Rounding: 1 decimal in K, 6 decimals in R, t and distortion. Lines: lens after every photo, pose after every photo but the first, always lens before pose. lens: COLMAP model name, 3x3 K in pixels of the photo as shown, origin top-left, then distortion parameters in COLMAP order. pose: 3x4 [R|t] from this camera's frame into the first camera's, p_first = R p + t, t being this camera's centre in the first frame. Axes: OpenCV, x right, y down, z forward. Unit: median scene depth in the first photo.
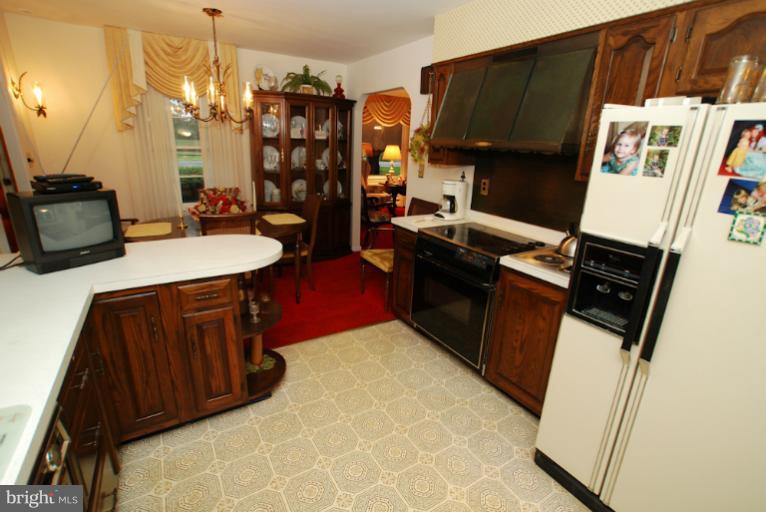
lens RADIAL K [[361.8, 0, 374.3], [0, 361.8, 262.3], [0, 0, 1]] dist [-0.065330, 0.018505]
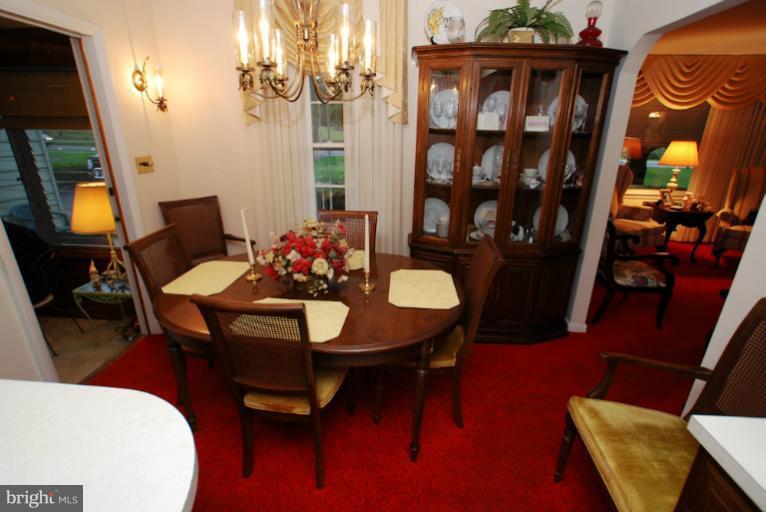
lens RADIAL K [[361.8, 0, 374.3], [0, 361.8, 262.3], [0, 0, 1]] dist [-0.065330, 0.018505]
pose [[0.811767, 0.174098, -0.557426, -0.017064], [-0.163242, 0.984125, 0.069641, -0.140928], [0.560701, 0.034463, 0.827301, 0.409284]]
